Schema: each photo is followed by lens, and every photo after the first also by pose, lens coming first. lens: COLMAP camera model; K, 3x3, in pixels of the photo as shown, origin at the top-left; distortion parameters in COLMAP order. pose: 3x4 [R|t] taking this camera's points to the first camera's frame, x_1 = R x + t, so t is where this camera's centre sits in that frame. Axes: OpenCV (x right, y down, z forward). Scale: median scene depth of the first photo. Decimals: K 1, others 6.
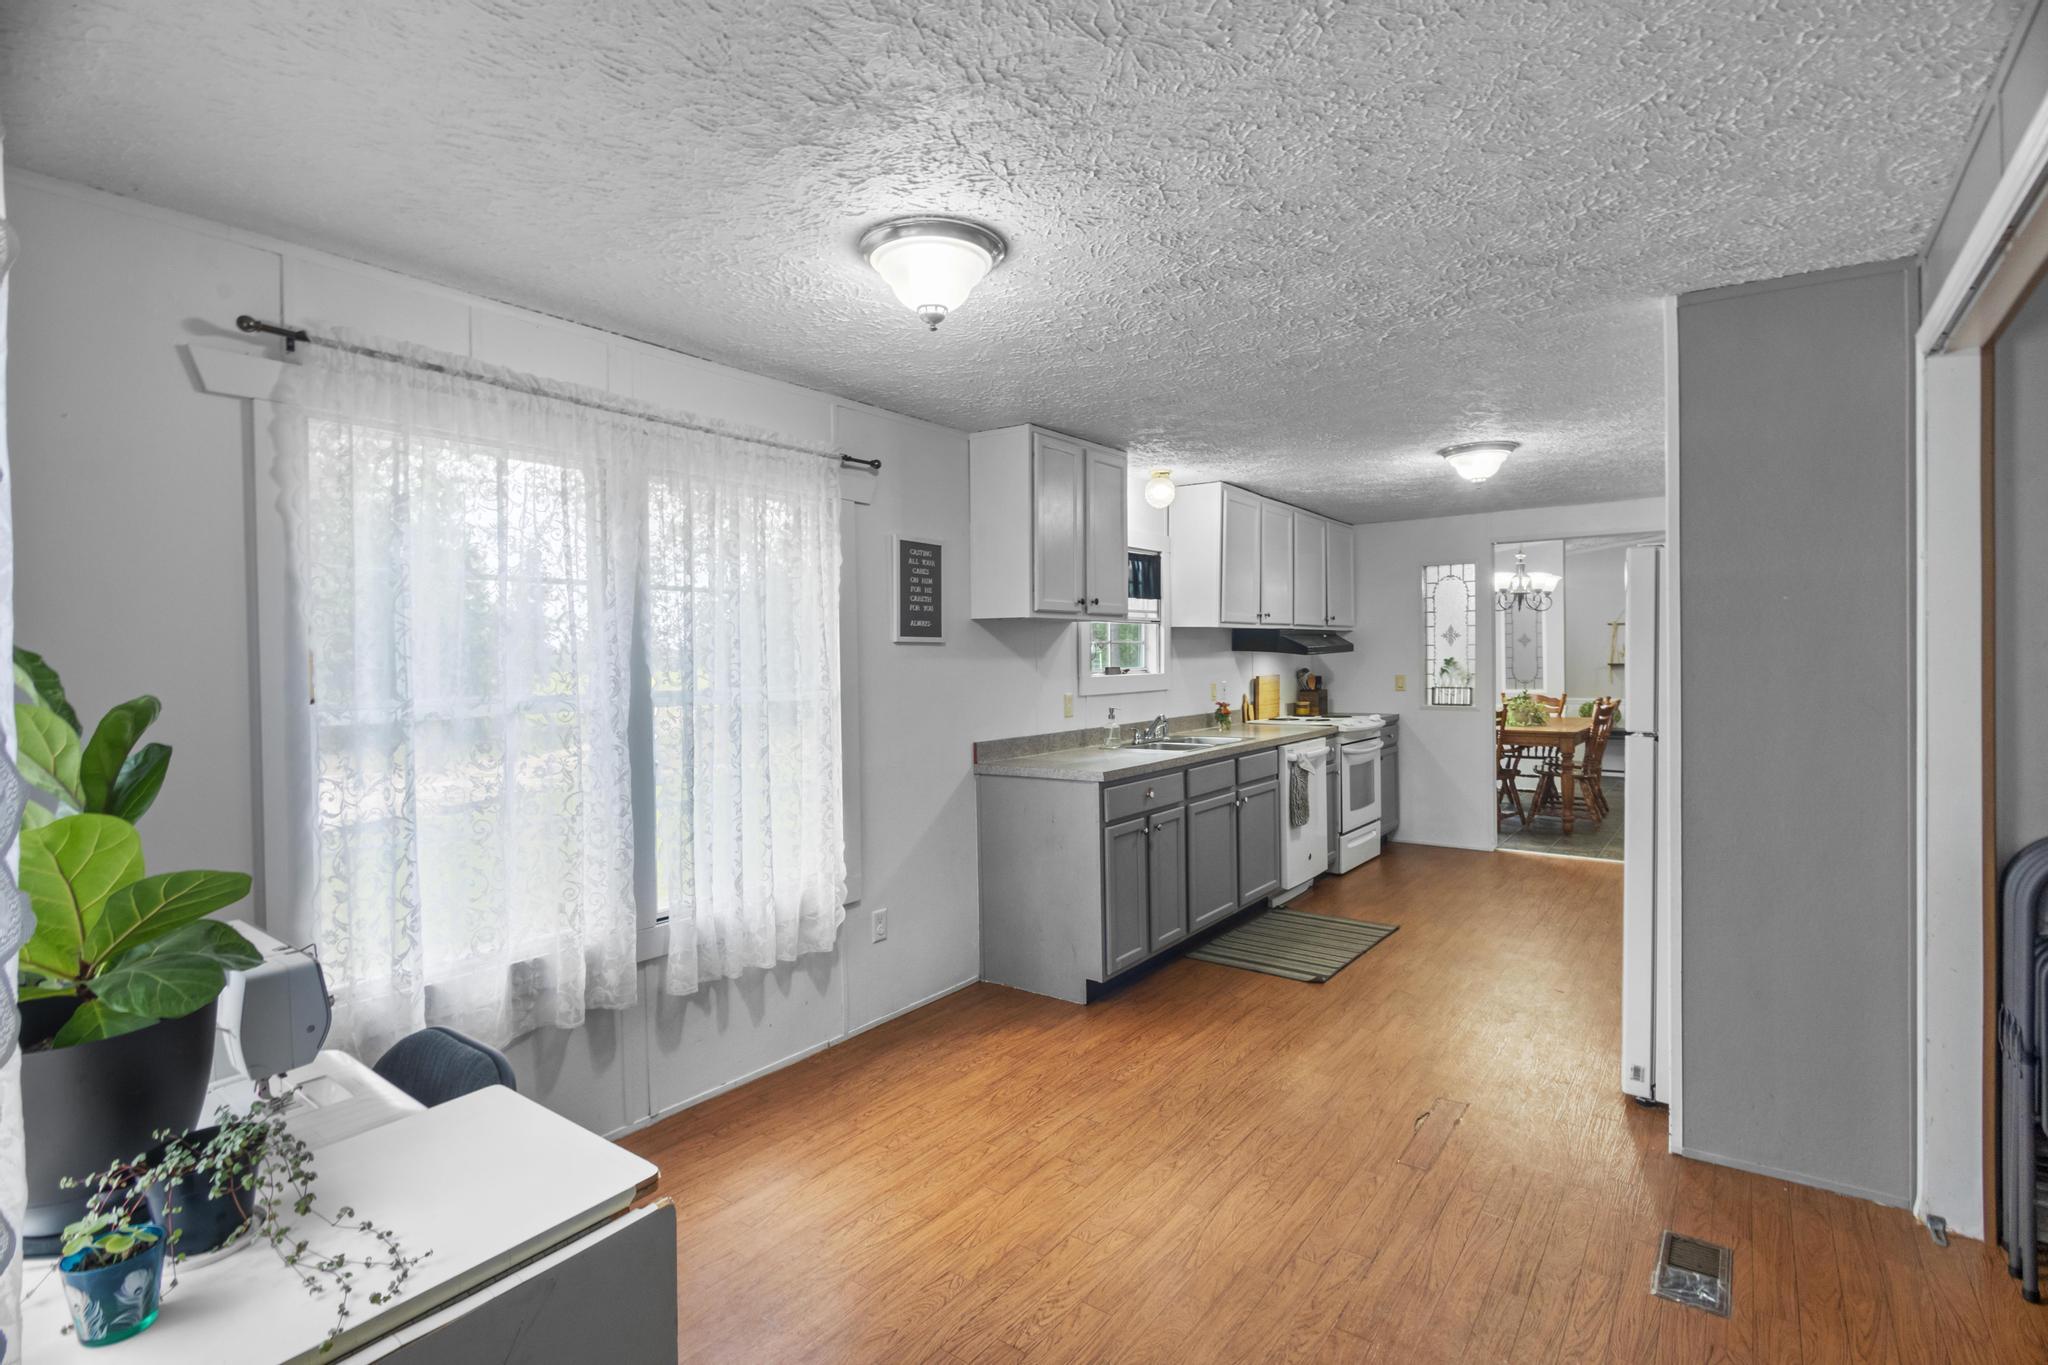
lens RADIAL K [[969.6, 0, 1022.1], [0, 969.6, 672.3], [0, 0, 1]] dist [-0.001498, -0.001331]
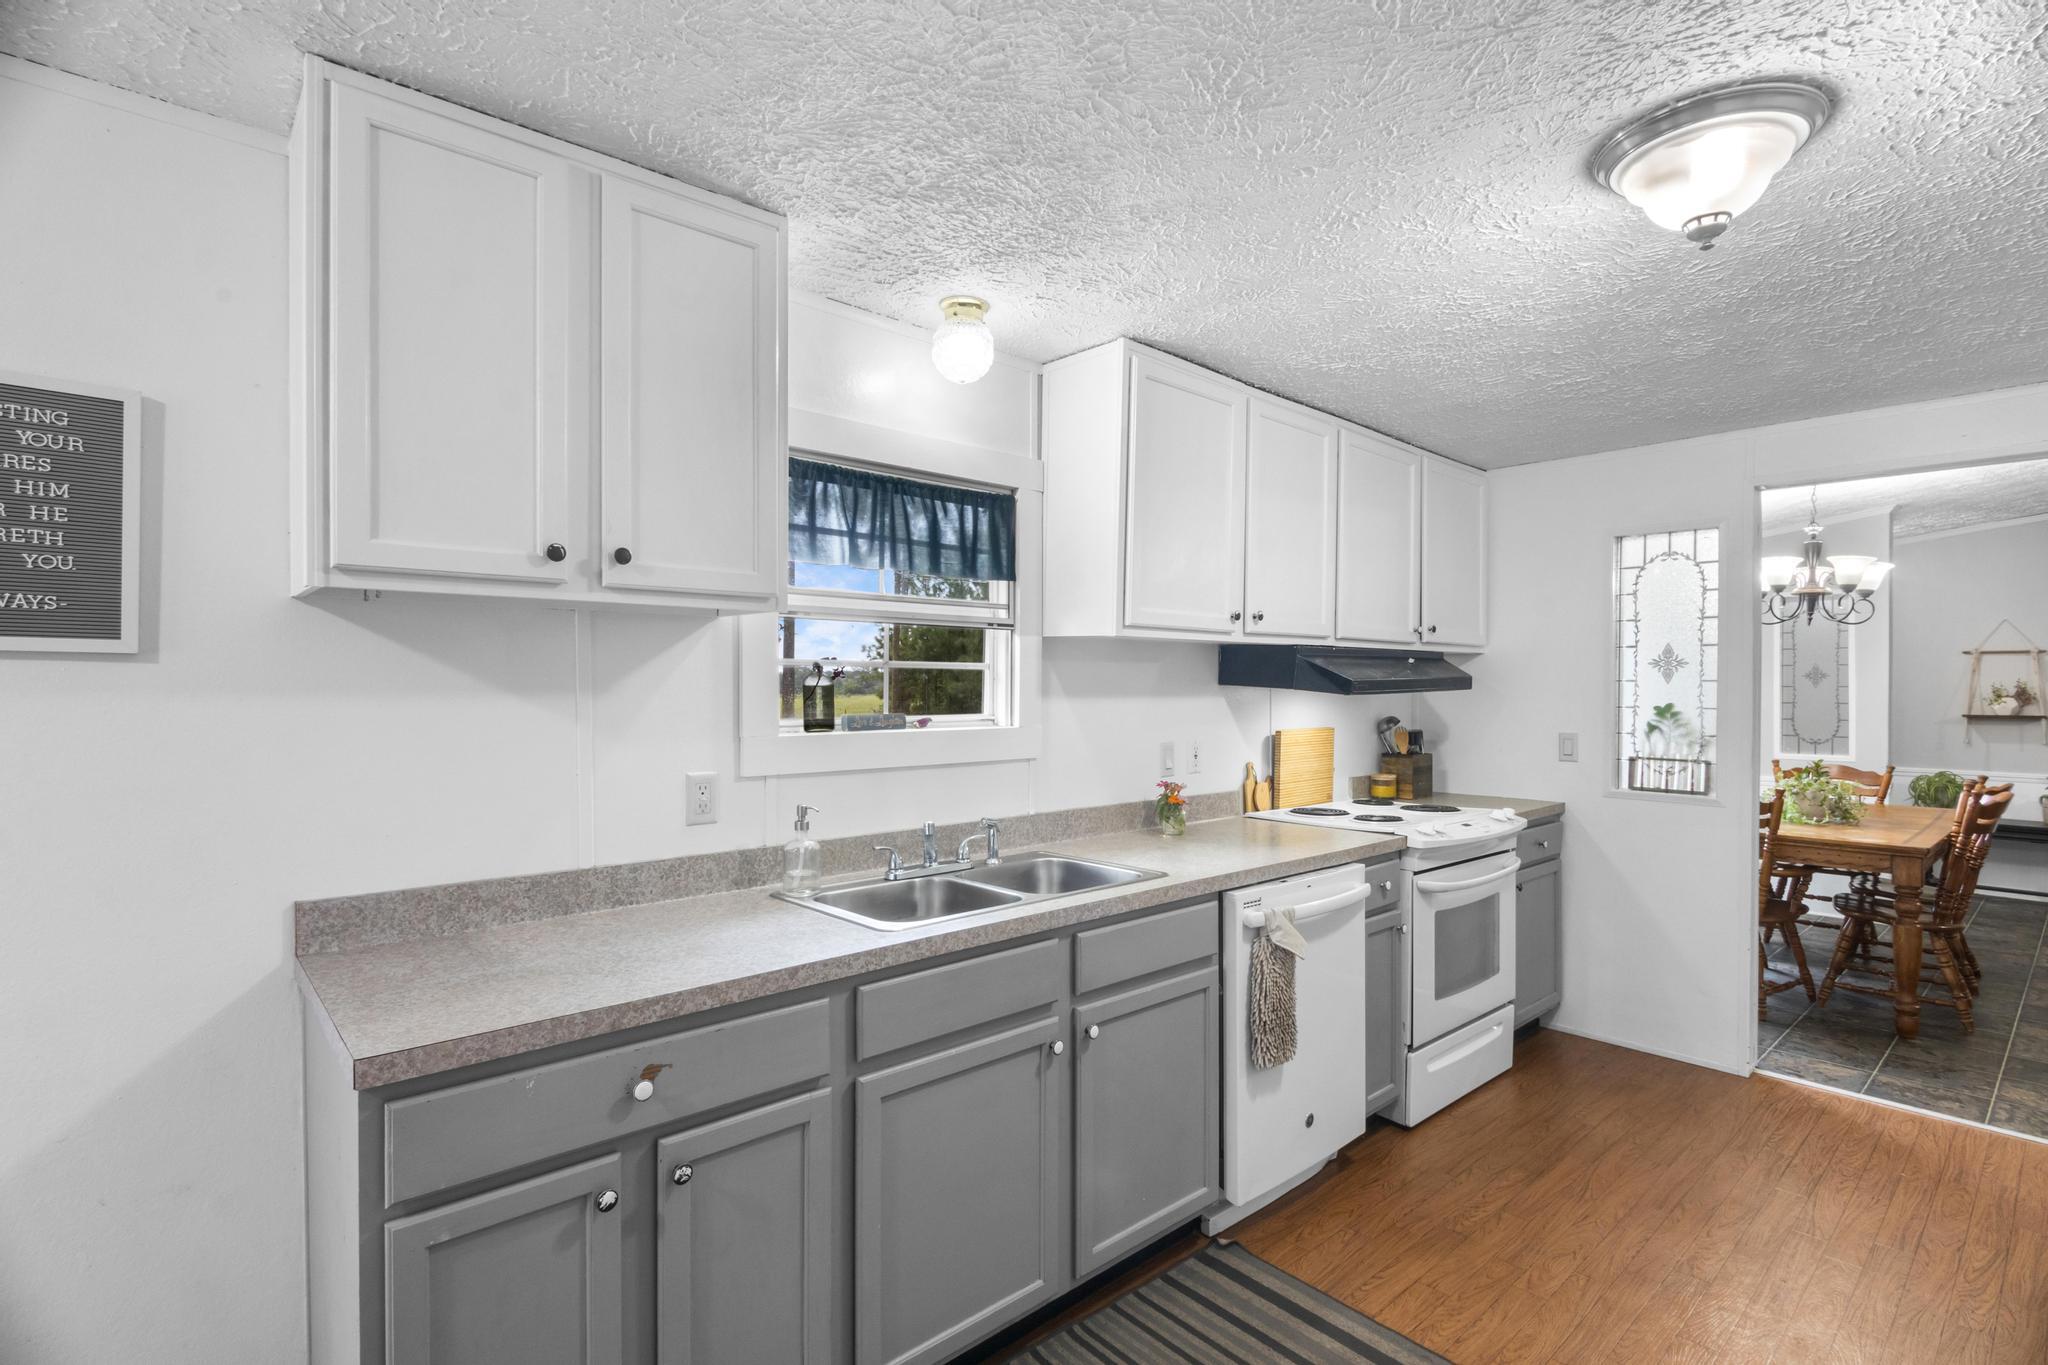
lens RADIAL K [[969.6, 0, 1020.6], [0, 969.6, 689.9], [0, 0, 1]] dist [-0.001498, -0.001331]
pose [[0.979507, 0.018544, -0.200555, 0.200530], [-0.020542, 0.999758, -0.007883, -0.011735], [0.200360, 0.011841, 0.979651, 0.404875]]
